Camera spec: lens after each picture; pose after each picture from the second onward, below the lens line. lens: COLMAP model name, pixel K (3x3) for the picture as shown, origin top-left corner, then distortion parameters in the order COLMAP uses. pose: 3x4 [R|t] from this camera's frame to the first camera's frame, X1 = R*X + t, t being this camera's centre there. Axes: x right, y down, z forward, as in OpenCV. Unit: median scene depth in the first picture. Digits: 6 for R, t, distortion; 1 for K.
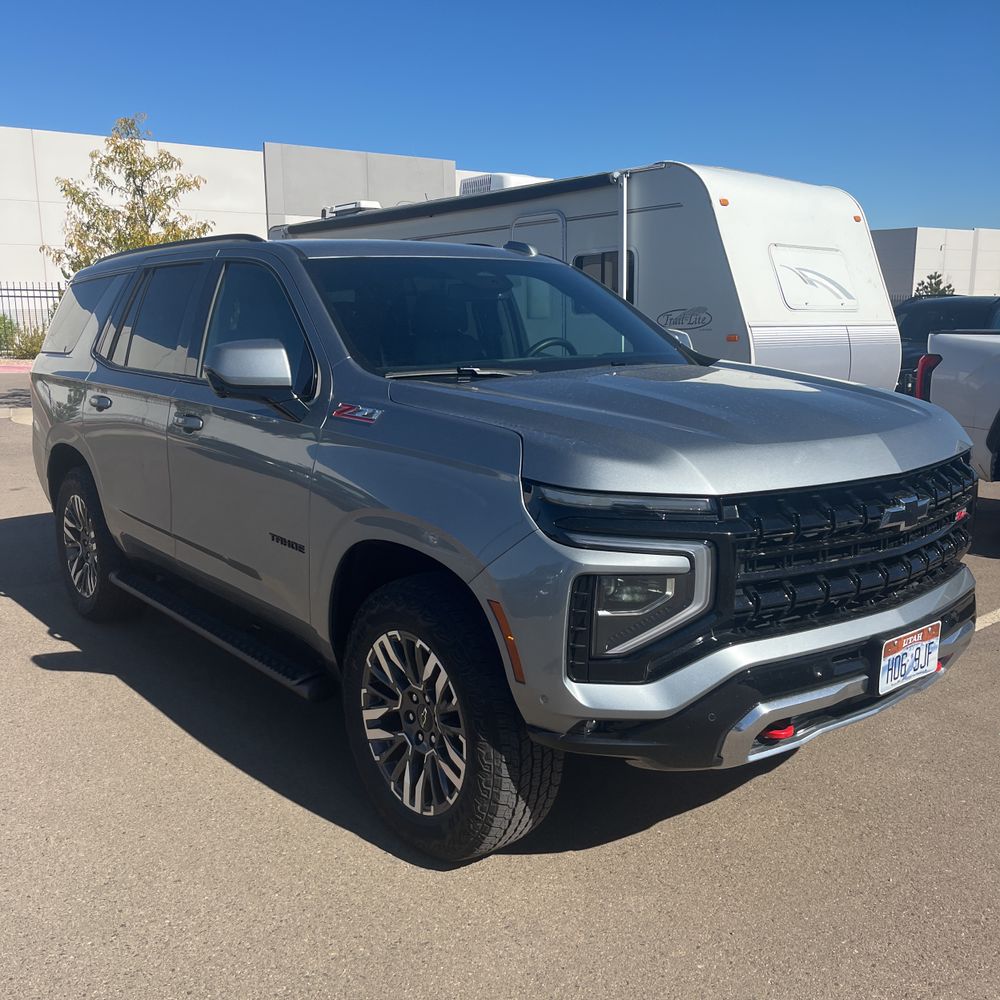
lens RADIAL K [[1010.2, 0, 495.4], [0, 1010.2, 492.2], [0, 0, 1]] dist [0.051668, -0.046433]
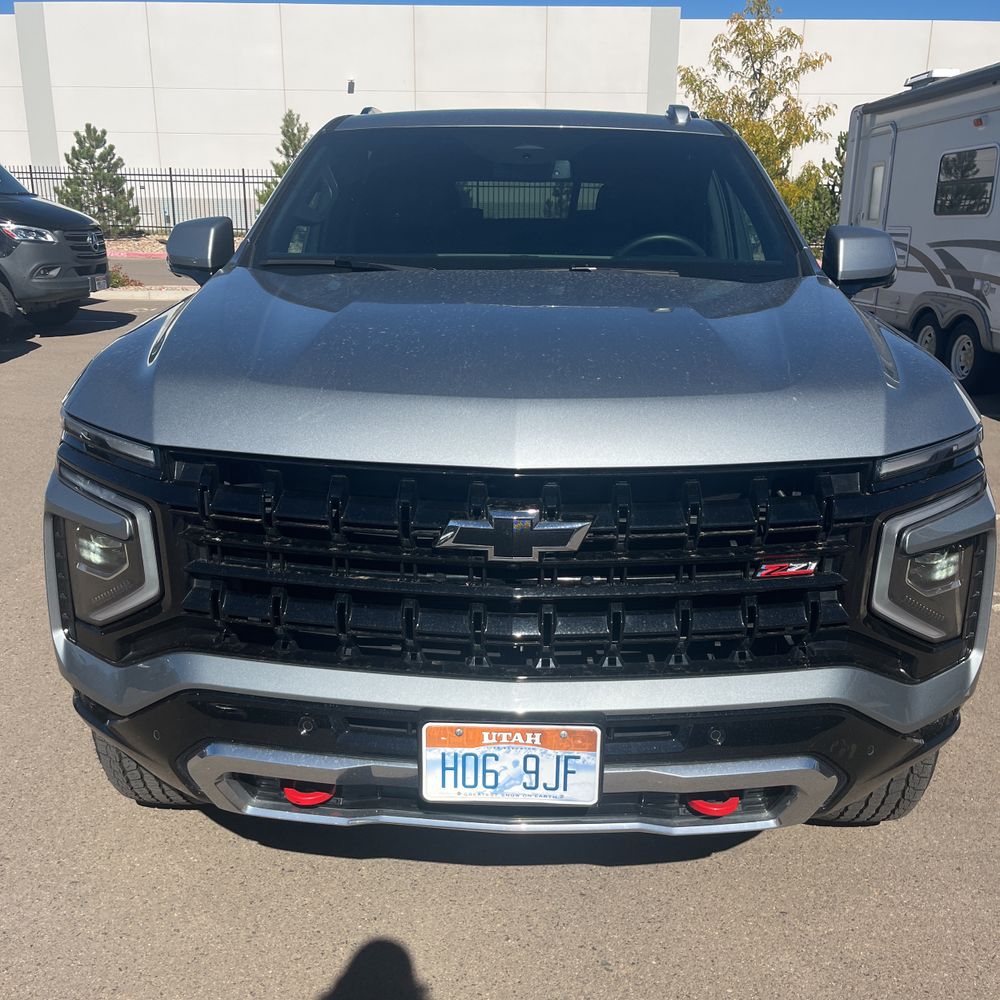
lens RADIAL K [[1009.6, 0, 515.0], [0, 1009.6, 505.1], [0, 0, 1]] dist [0.053957, -0.081975]
pose [[0.759788, 0.203673, -0.617446, 0.632129], [-0.136346, 0.978463, 0.154981, -0.073600], [0.635714, -0.033566, 0.771195, 0.443306]]
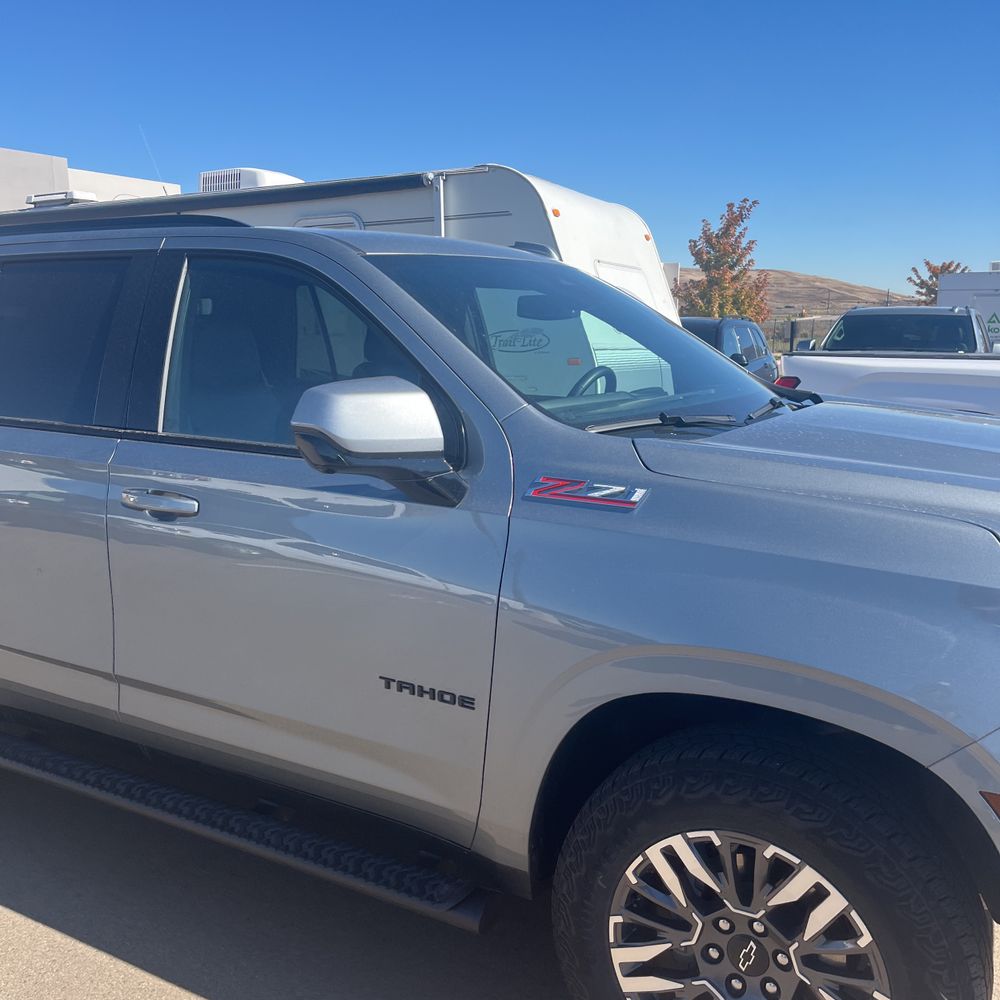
lens RADIAL K [[1010.2, 0, 495.4], [0, 1010.2, 492.2], [0, 0, 1]] dist [0.051668, -0.046433]
pose [[0.934713, -0.050284, 0.351829, -0.382364], [0.055226, 0.998466, -0.004017, -0.071590], [-0.351087, 0.023184, 0.936056, 0.377081]]
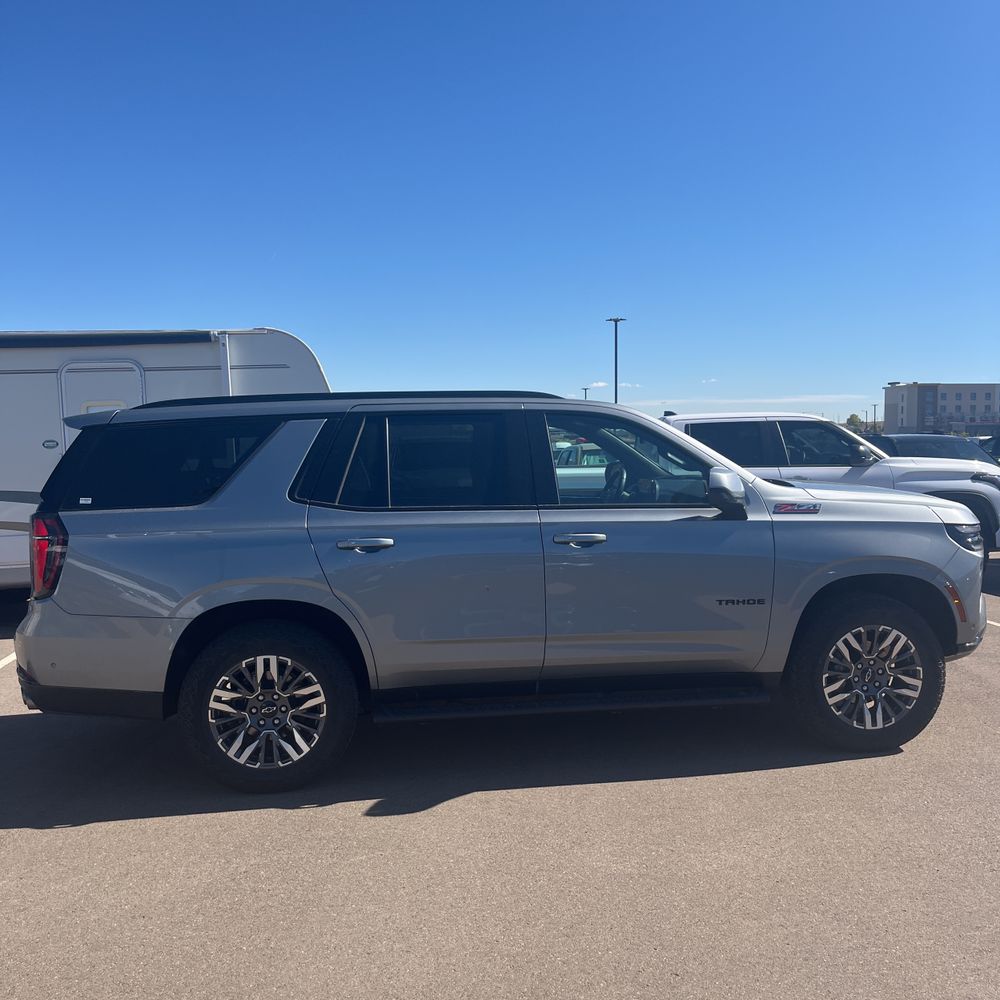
lens RADIAL K [[1009.6, 0, 515.0], [0, 1009.6, 505.1], [0, 0, 1]] dist [0.053957, -0.081975]
pose [[0.516116, -0.053988, 0.854816, -1.622656], [0.167876, 0.985031, -0.039147, -0.086350], [-0.839906, 0.163707, 0.517453, 0.485244]]
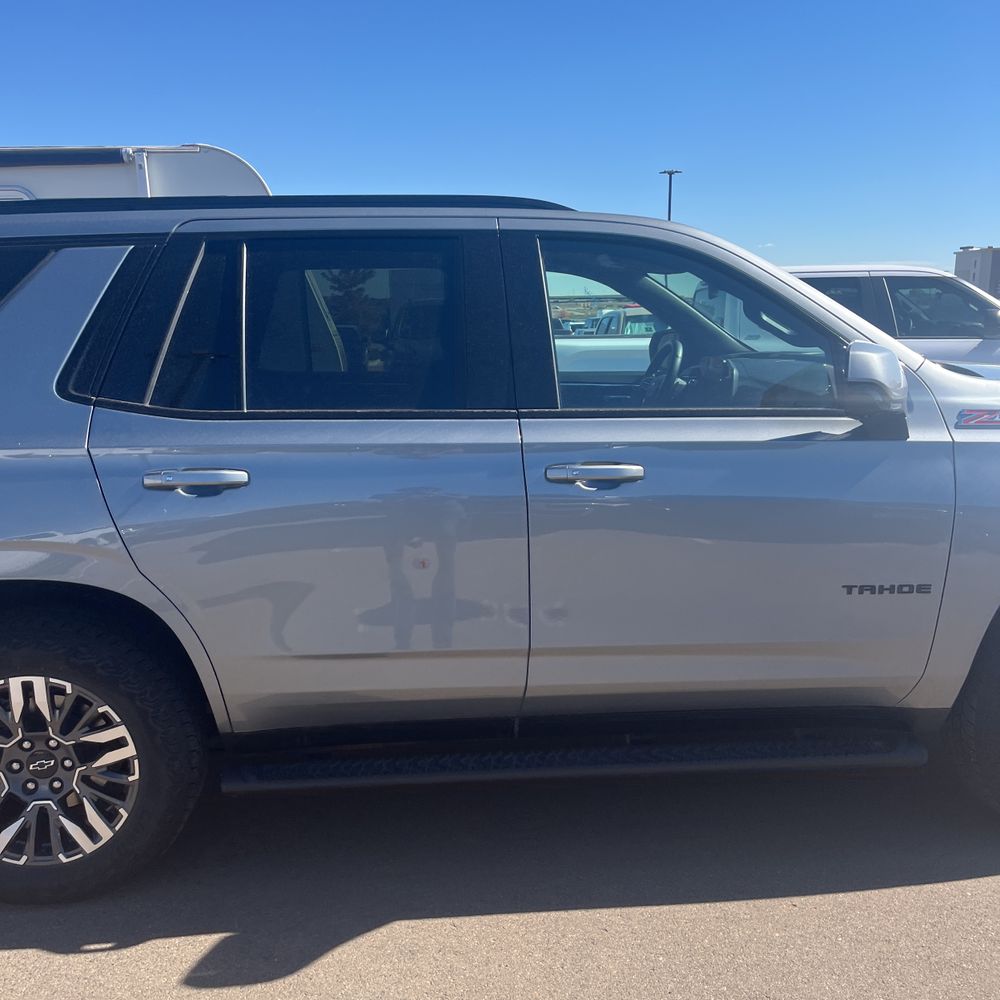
lens RADIAL K [[1008.2, 0, 503.3], [0, 1008.2, 513.4], [0, 0, 1]] dist [0.010358, 0.010547]
pose [[0.564501, -0.161061, 0.809567, -1.021790], [0.156253, 0.983897, 0.086790, -0.128009], [-0.810508, 0.077504, 0.580577, 0.768505]]
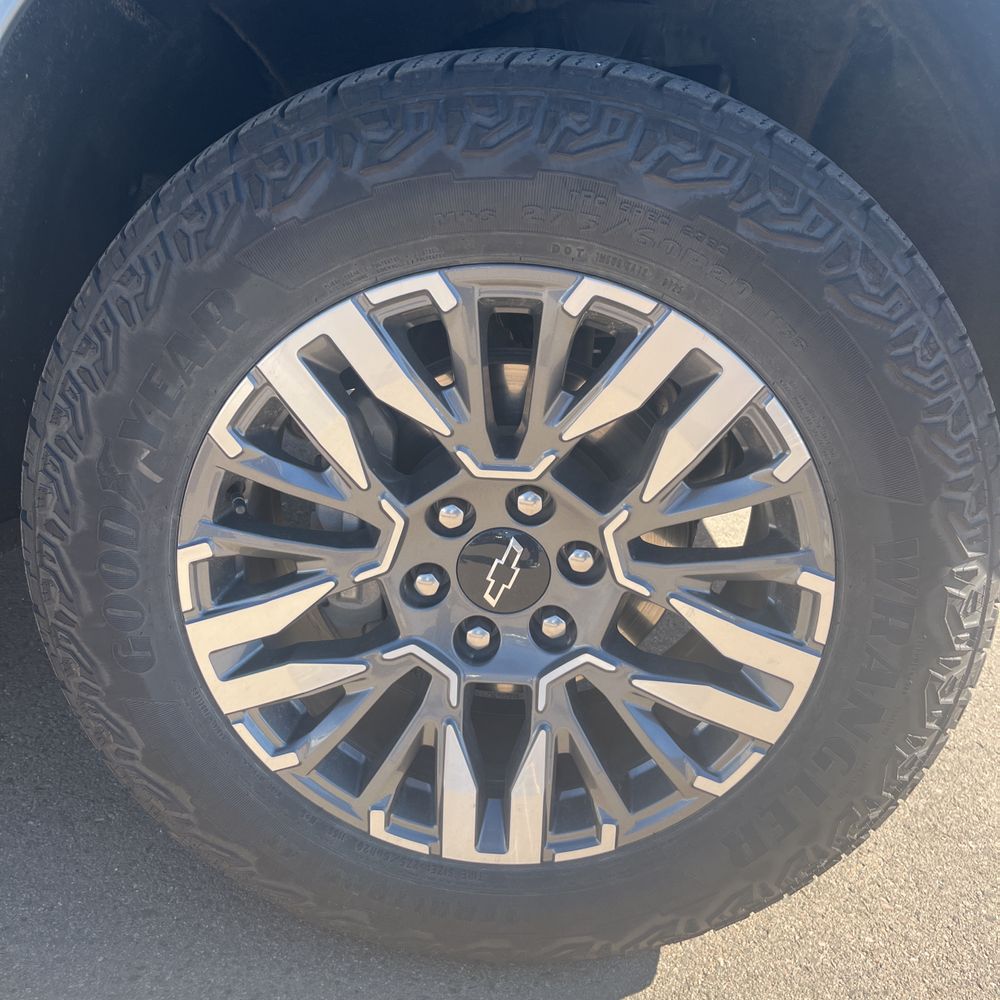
lens RADIAL K [[1010.2, 0, 495.4], [0, 1010.2, 492.2], [0, 0, 1]] dist [0.051668, -0.046433]
pose [[0.674748, -0.229953, 0.701311, -0.237249], [0.075485, 0.966742, 0.244360, 0.111787], [-0.734178, -0.111943, 0.669665, 0.702715]]
